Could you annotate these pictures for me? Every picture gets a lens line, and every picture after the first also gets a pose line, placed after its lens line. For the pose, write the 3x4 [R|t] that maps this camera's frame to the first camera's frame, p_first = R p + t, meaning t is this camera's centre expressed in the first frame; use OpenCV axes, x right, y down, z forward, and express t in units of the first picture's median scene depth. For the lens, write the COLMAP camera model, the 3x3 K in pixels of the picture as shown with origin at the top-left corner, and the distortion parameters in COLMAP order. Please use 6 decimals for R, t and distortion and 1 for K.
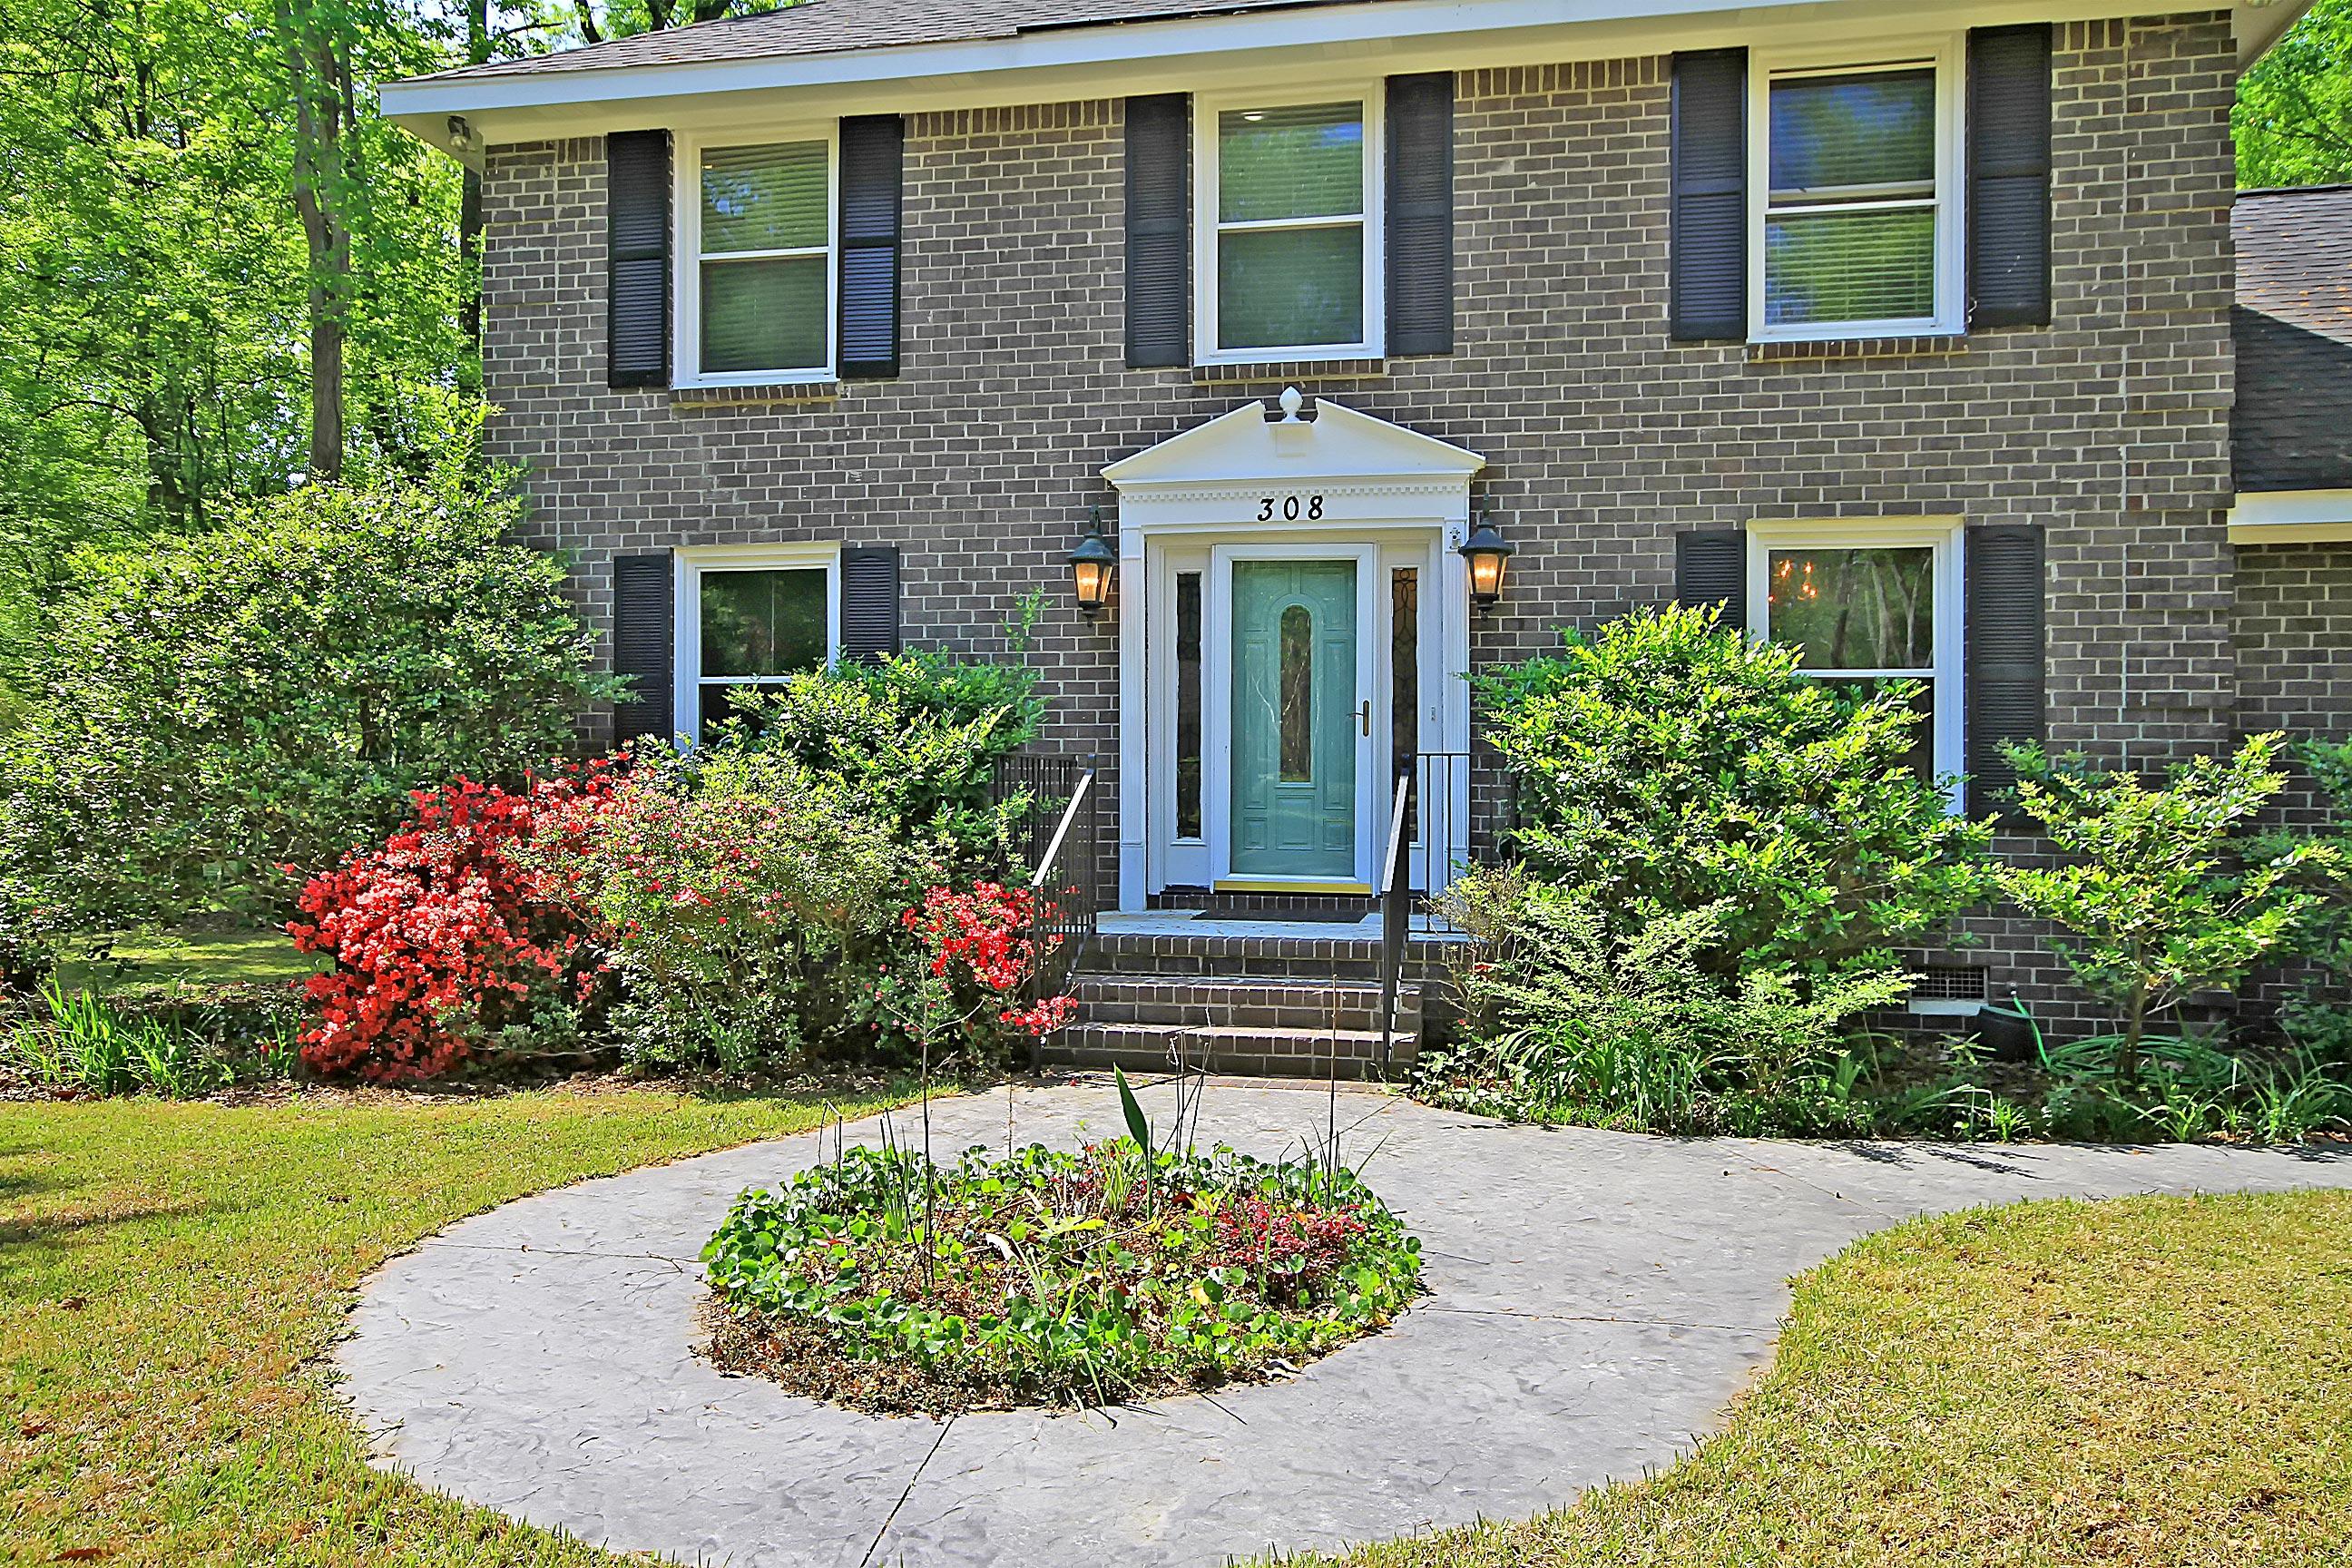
lens RADIAL K [[1771.2, 0, 1118.6], [0, 1771.2, 747.1], [0, 0, 1]] dist [-0.001527, 0.038094]
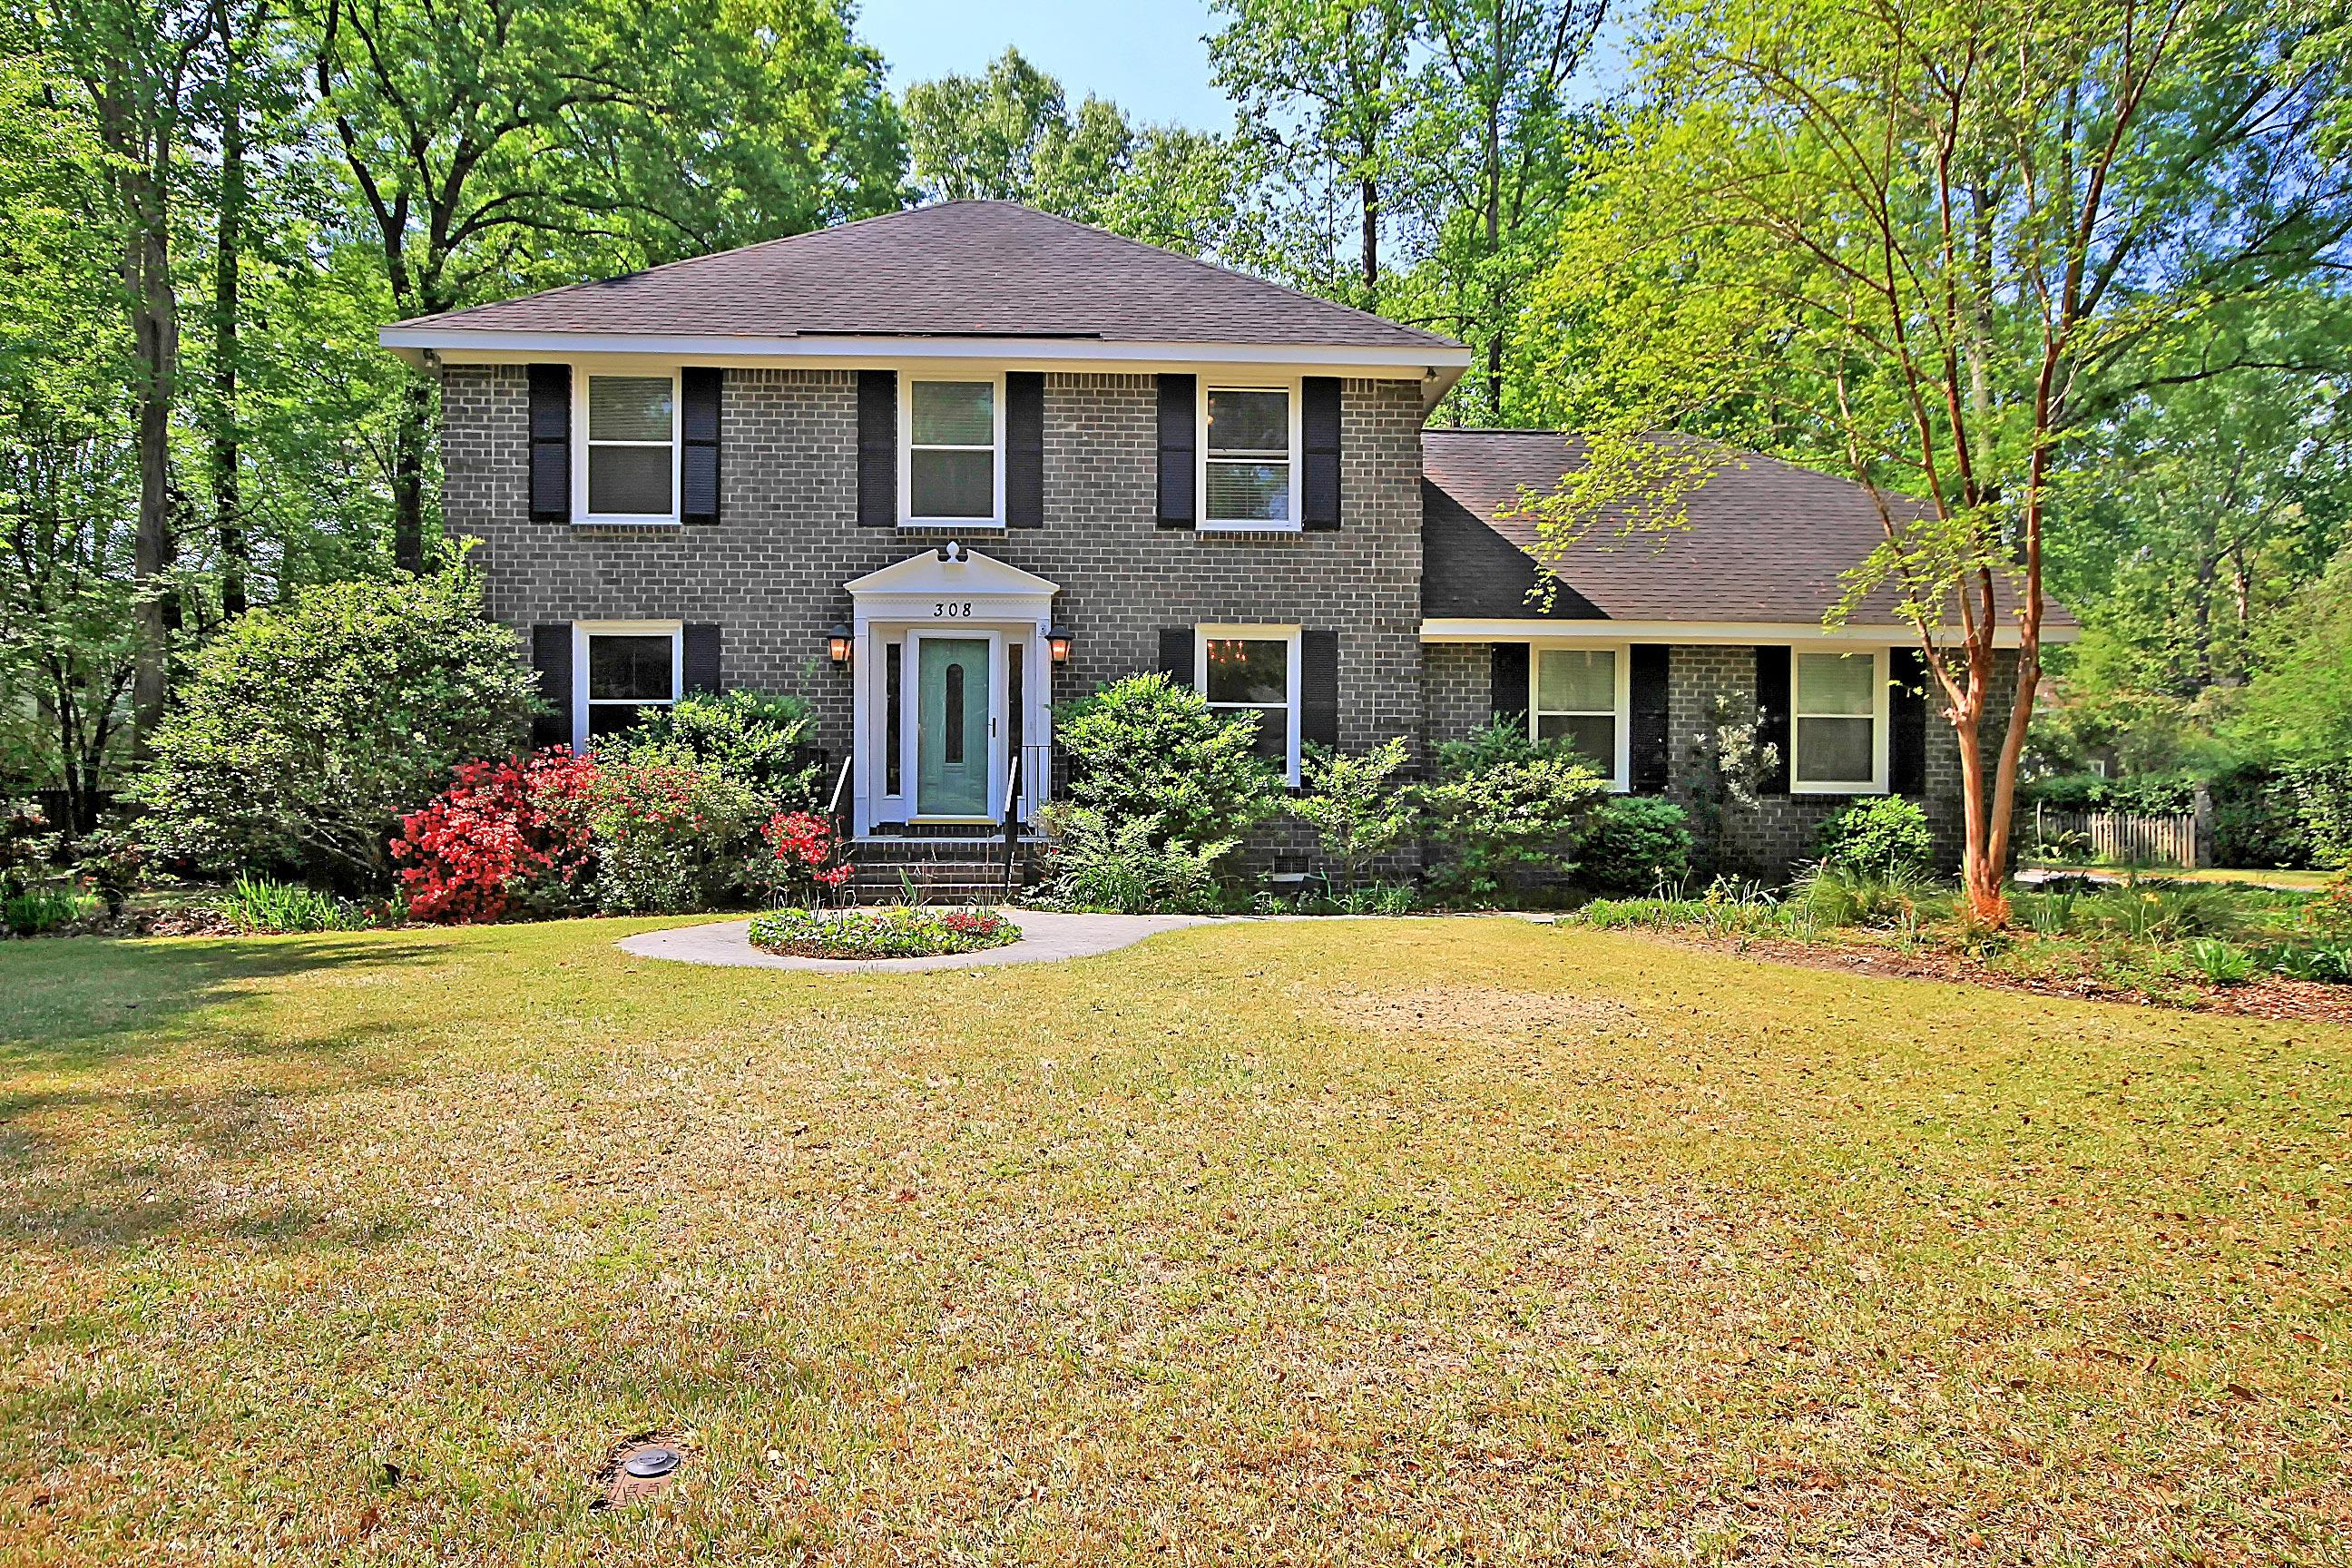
lens RADIAL K [[1771.2, 0, 1200.1], [0, 1771.2, 744.6], [0, 0, 1]] dist [-0.001527, 0.038094]
pose [[0.965813, 0.002906, 0.259225, -0.127325], [-0.001684, 0.999986, -0.004935, 0.009880], [-0.259236, 0.004330, 0.965804, -0.805219]]
